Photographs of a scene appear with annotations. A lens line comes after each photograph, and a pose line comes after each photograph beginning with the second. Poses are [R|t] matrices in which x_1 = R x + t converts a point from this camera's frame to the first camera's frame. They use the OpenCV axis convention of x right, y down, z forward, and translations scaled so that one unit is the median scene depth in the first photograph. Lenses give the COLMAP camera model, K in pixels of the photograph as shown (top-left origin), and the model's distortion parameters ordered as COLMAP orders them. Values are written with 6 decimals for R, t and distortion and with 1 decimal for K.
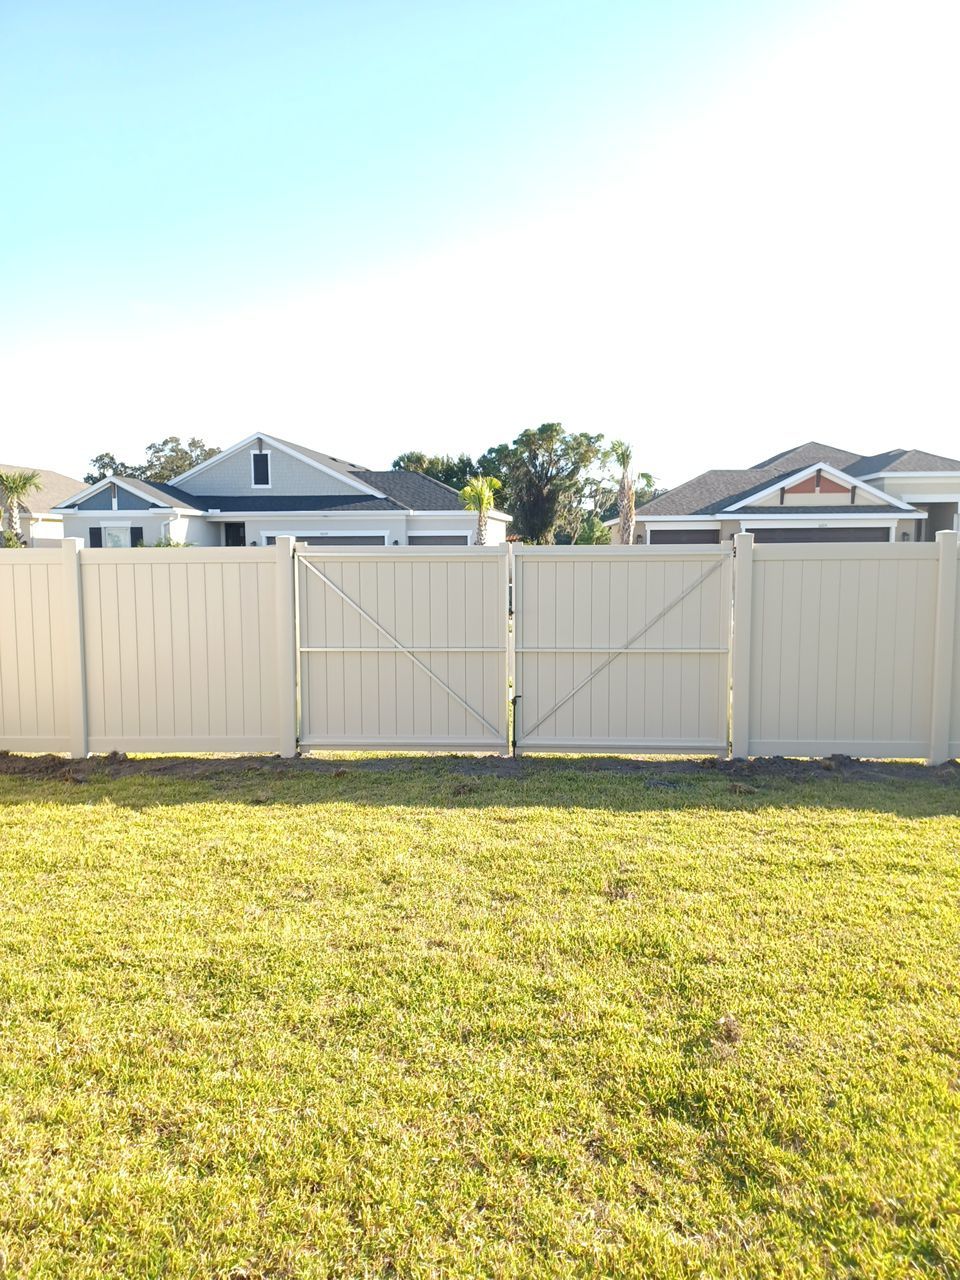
lens RADIAL K [[949.5, 0, 490.3], [0, 949.5, 623.5], [0, 0, 1]] dist [0.063220, -0.095095]
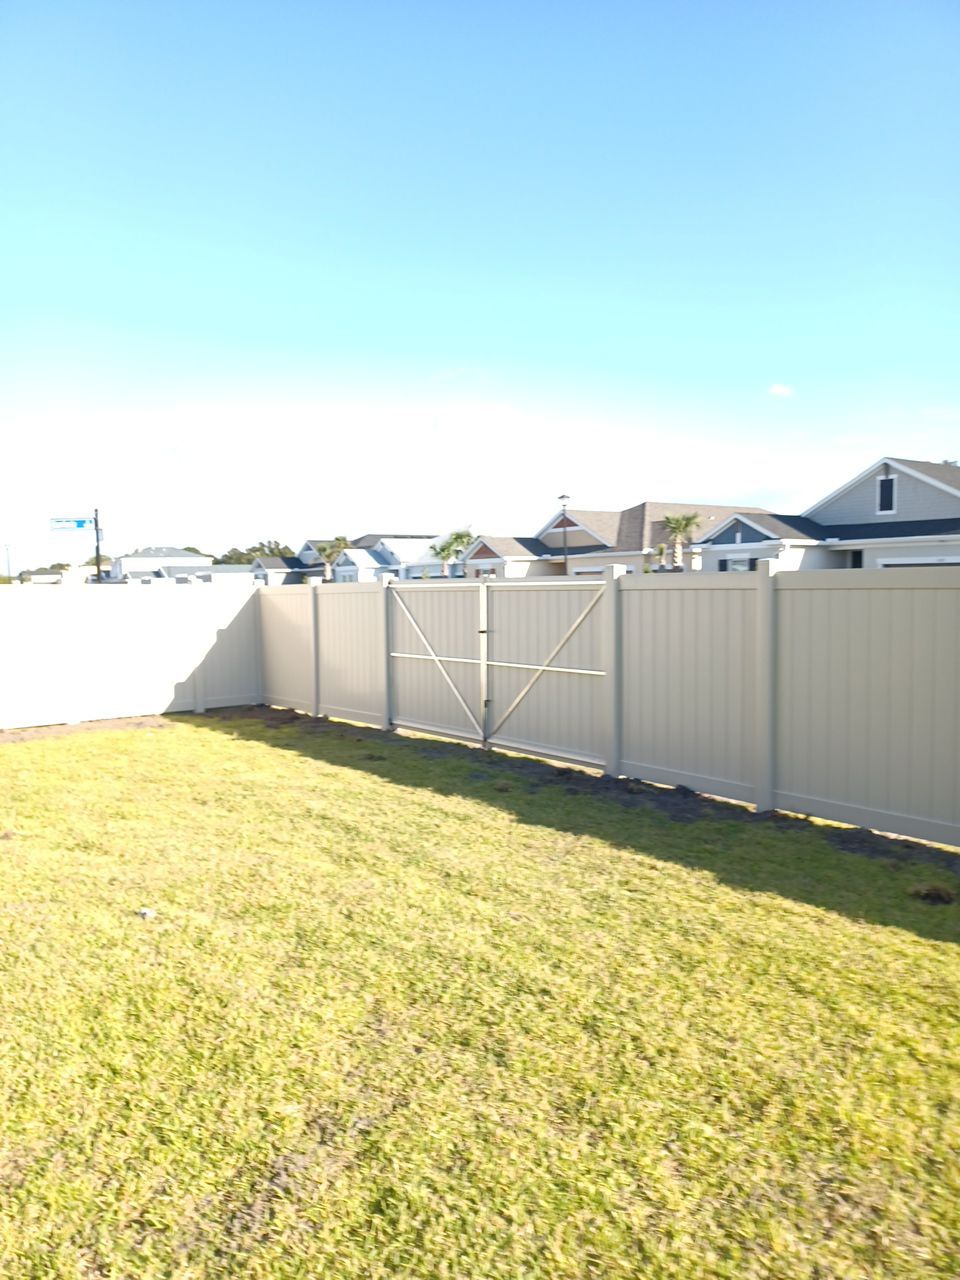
lens RADIAL K [[925.6, 0, 463.8], [0, 925.6, 631.4], [0, 0, 1]] dist [0.025158, 0.003776]
pose [[0.669850, 0.027952, -0.741970, 0.231232], [-0.041441, 0.999141, 0.000227, -0.003245], [0.741339, 0.030596, 0.670433, 0.043210]]
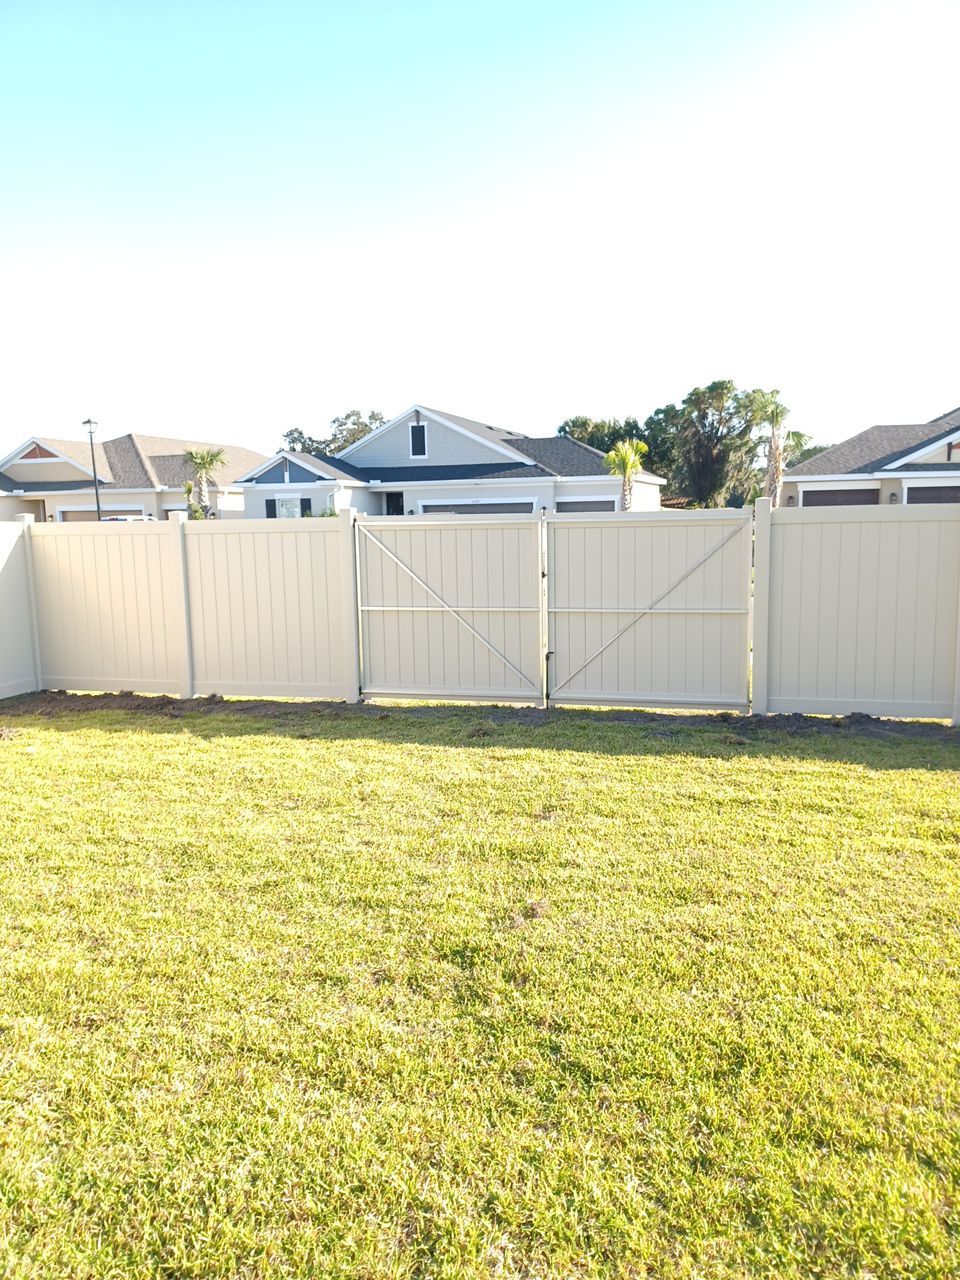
lens RADIAL K [[949.1, 0, 474.0], [0, 949.1, 639.2], [0, 0, 1]] dist [0.030042, -0.002250]
pose [[0.978882, 0.011615, -0.204095, 0.042490], [-0.000847, 0.998606, 0.052769, 0.001087], [0.204423, -0.051482, 0.977528, -0.020199]]
